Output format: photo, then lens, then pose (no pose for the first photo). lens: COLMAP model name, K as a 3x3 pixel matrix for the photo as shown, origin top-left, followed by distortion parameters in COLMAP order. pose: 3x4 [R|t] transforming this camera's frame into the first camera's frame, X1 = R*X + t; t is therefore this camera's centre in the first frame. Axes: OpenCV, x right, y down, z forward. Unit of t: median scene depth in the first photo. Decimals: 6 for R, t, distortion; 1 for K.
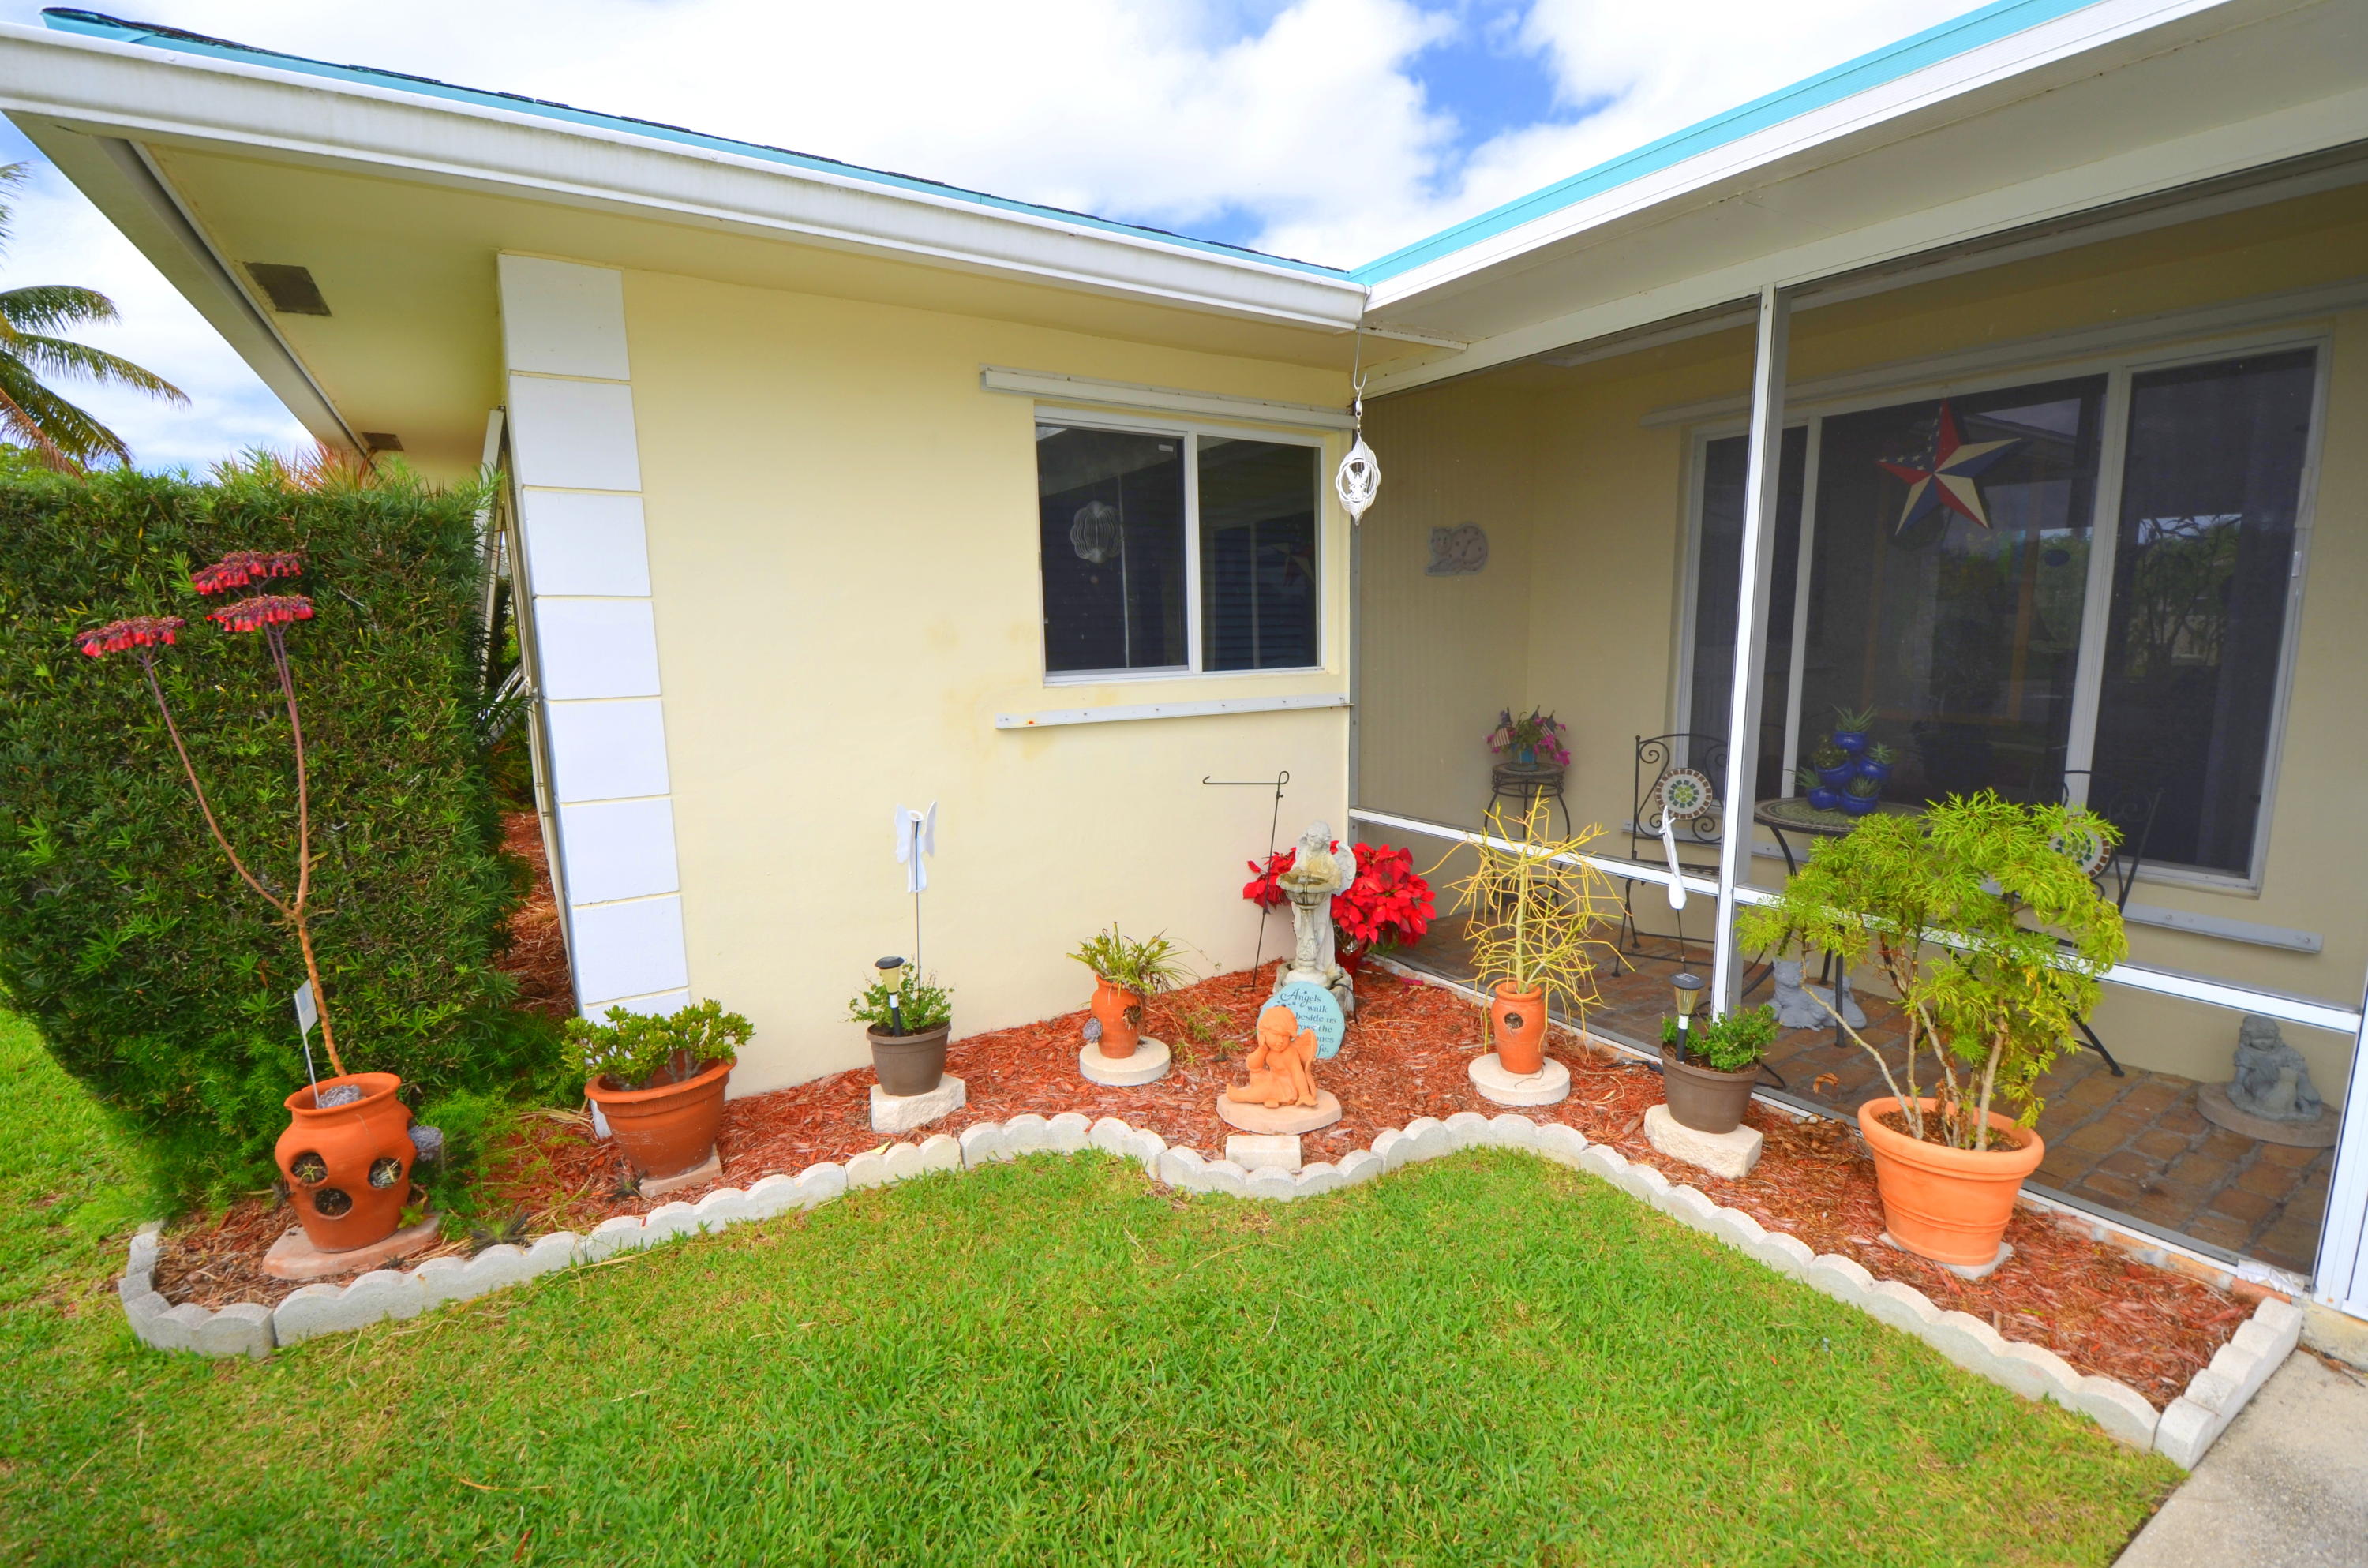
lens RADIAL K [[1035.8, 0, 1184.0], [0, 1035.8, 784.0], [0, 0, 1]] dist [0.024031, 0.000194]
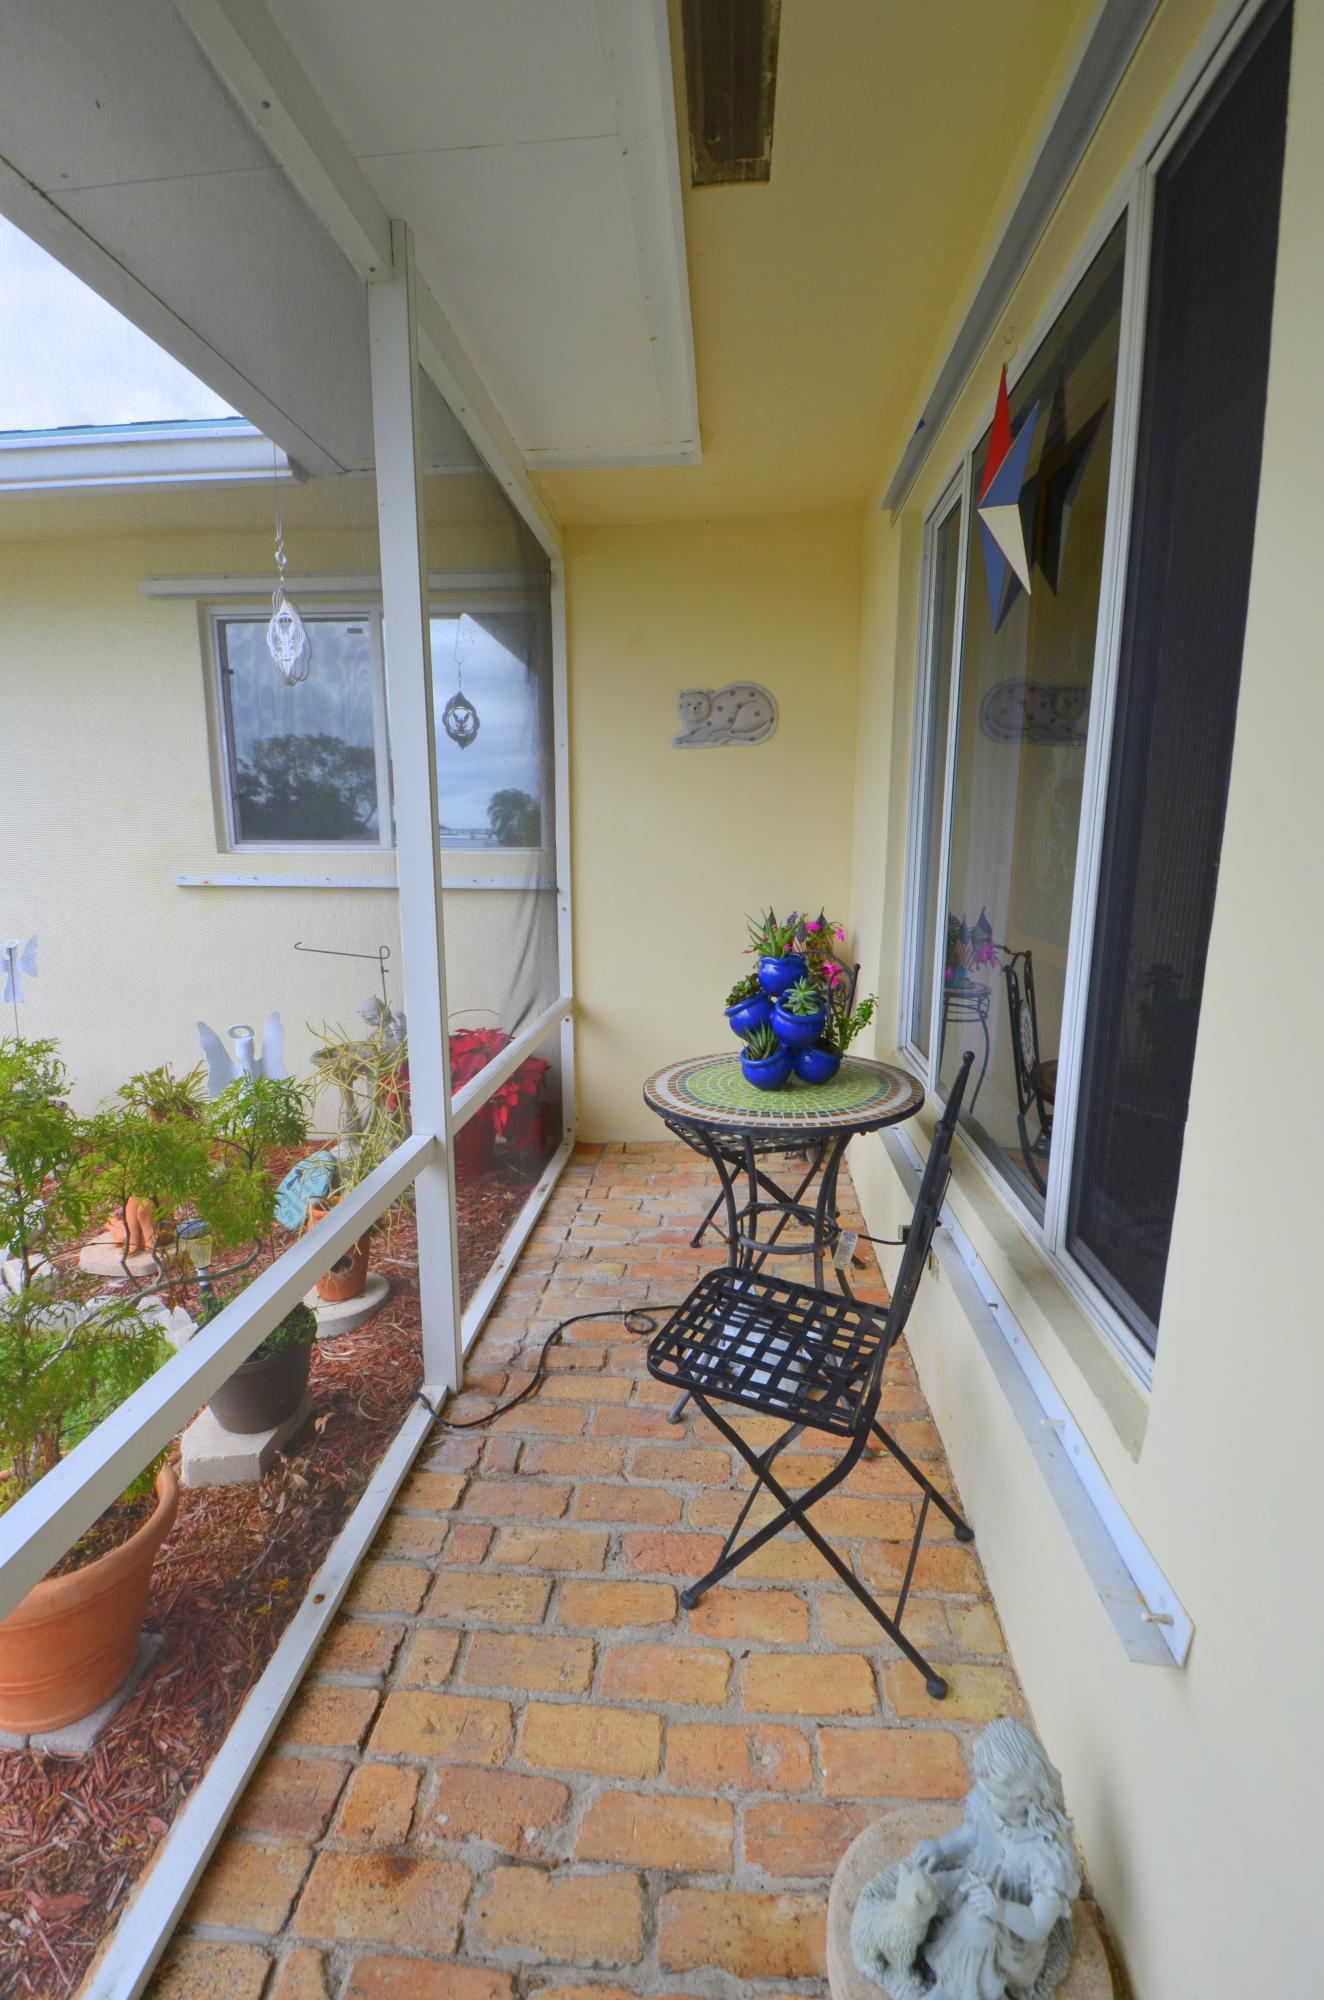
lens RADIAL K [[874.9, 0, 662.0], [0, 874.9, 1000.0], [0, 0, 1]] dist [0.024031, 0.000194]
pose [[0.792467, 0.126277, -0.596700, 0.784968], [-0.108265, 0.991920, 0.066131, -0.043458], [0.600229, 0.012196, 0.799735, 0.461515]]
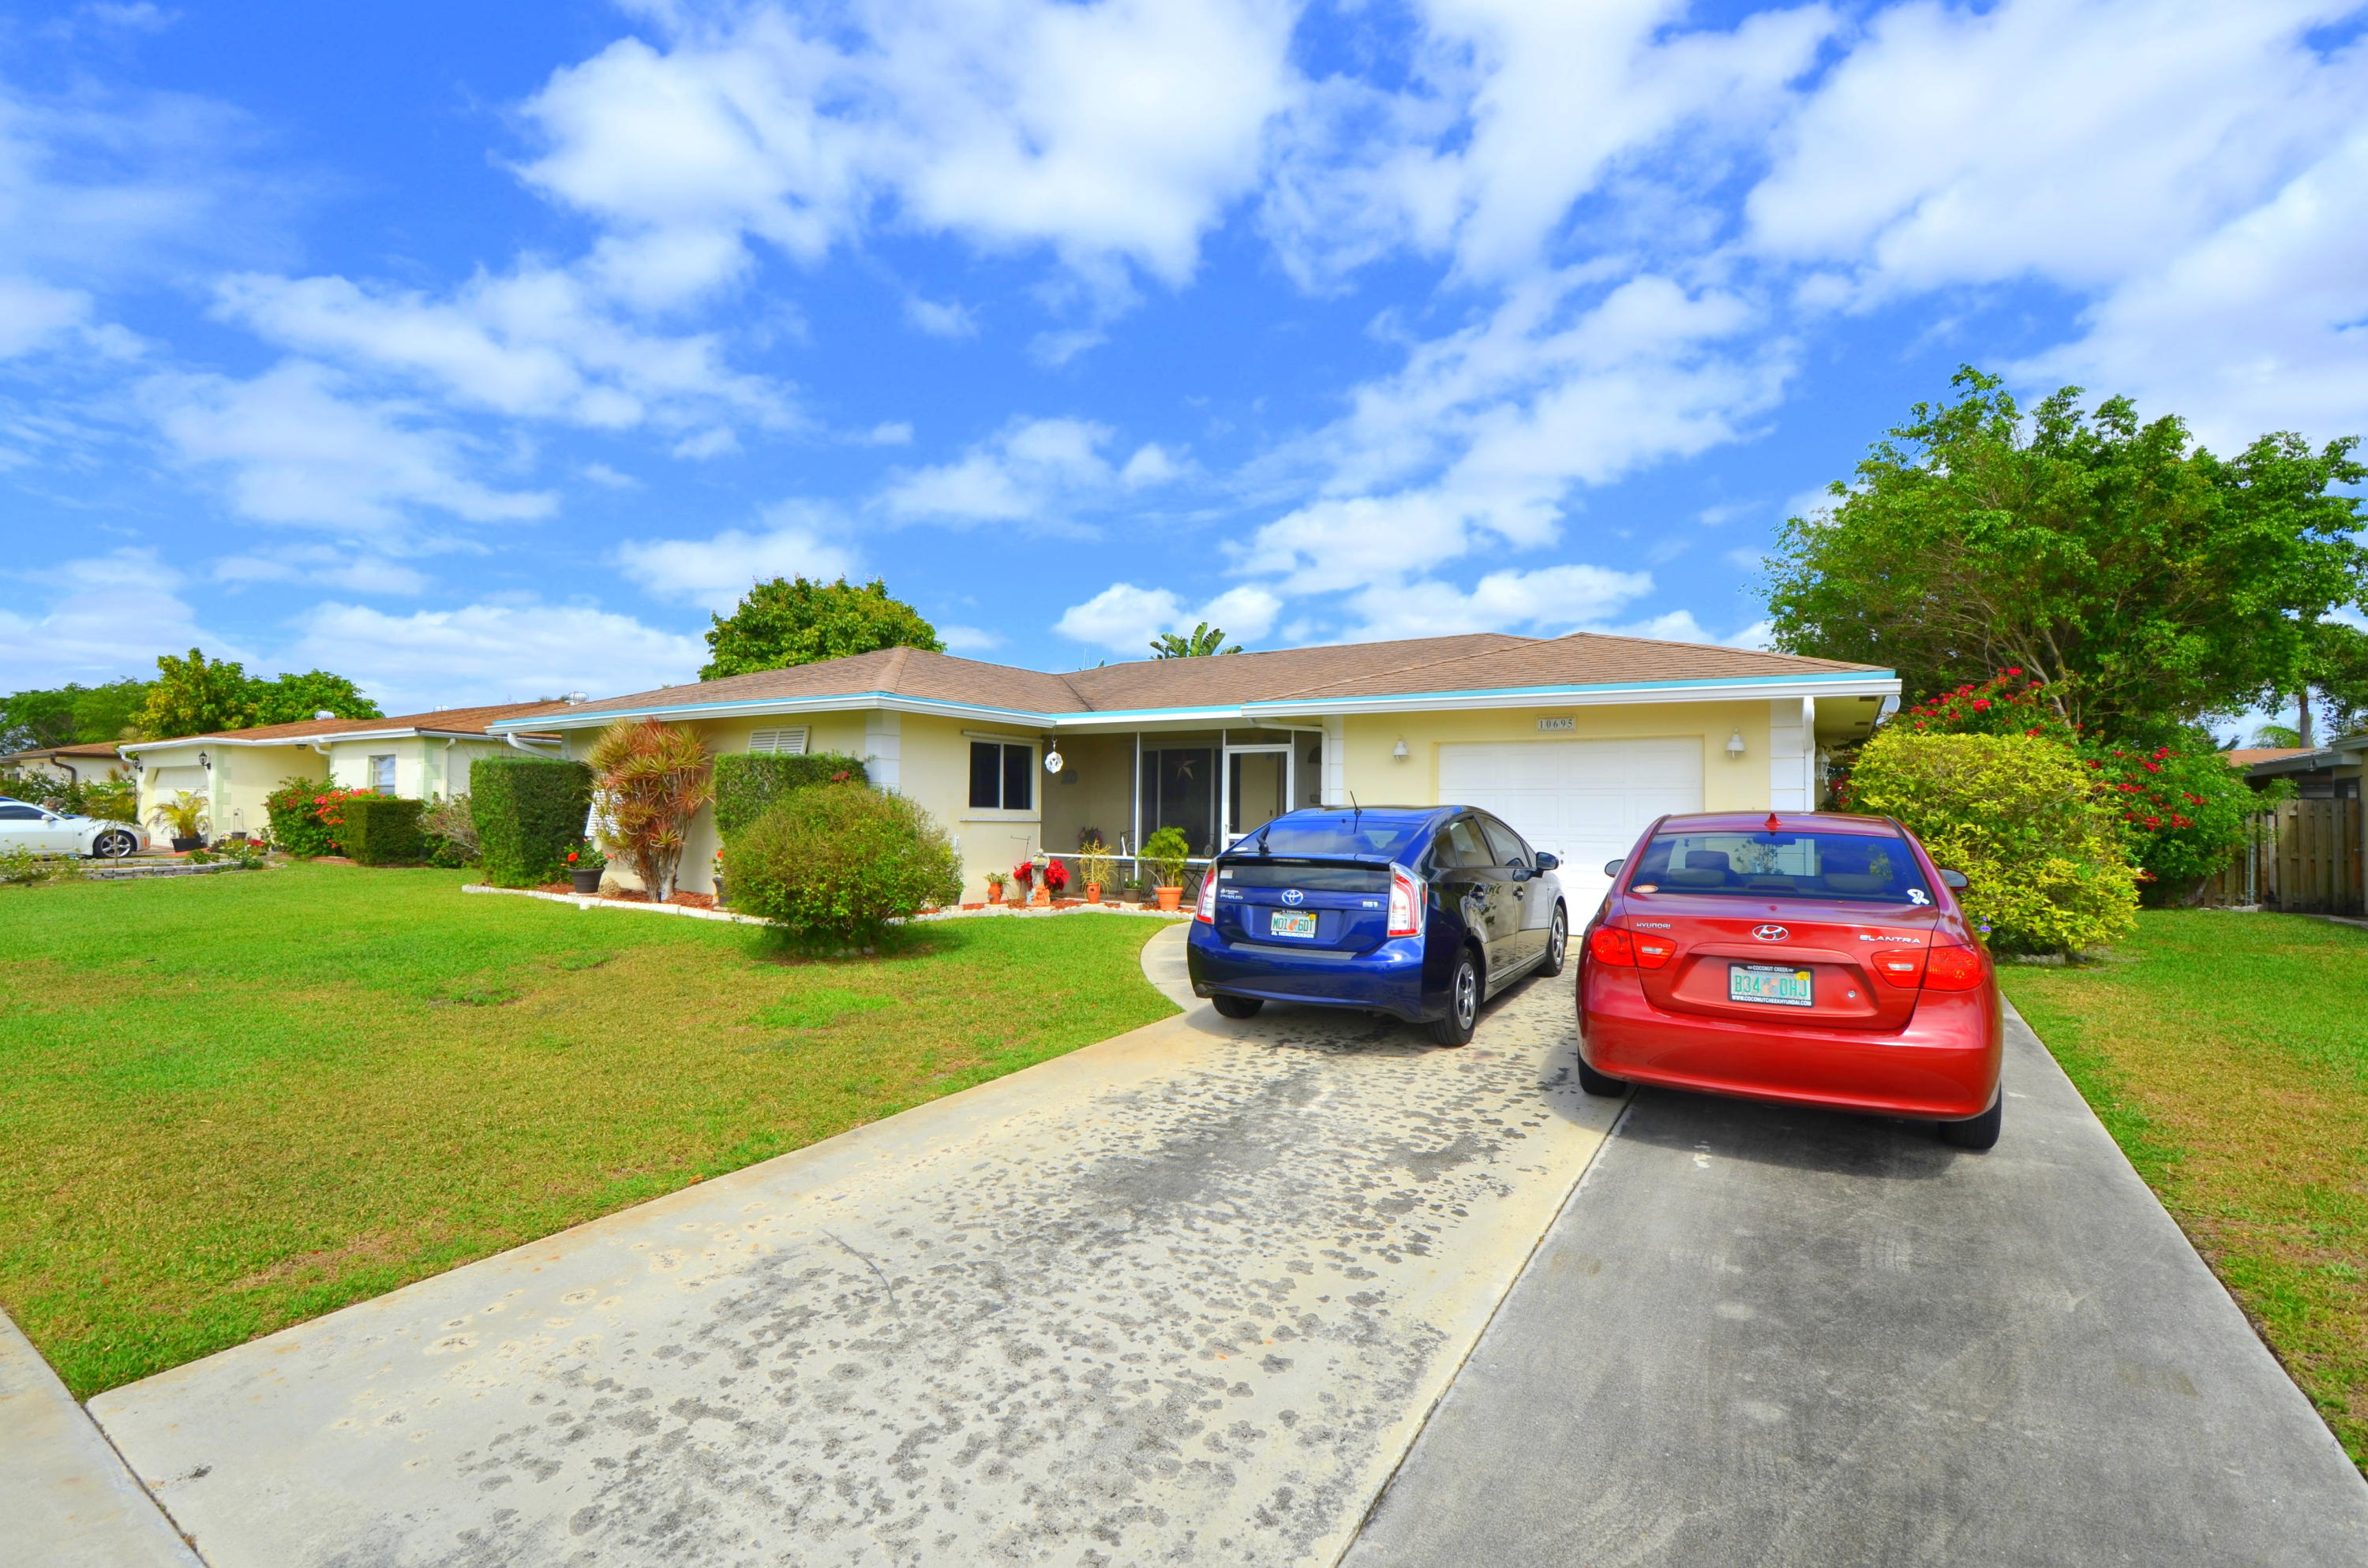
lens RADIAL K [[1035.8, 0, 1184.0], [0, 1035.8, 784.0], [0, 0, 1]] dist [0.024031, 0.000194]
pose [[0.905023, 0.042561, 0.423228, -0.911992], [0.039654, 0.982207, -0.183570, 0.471512], [-0.423510, 0.182918, 0.887232, -2.366329]]
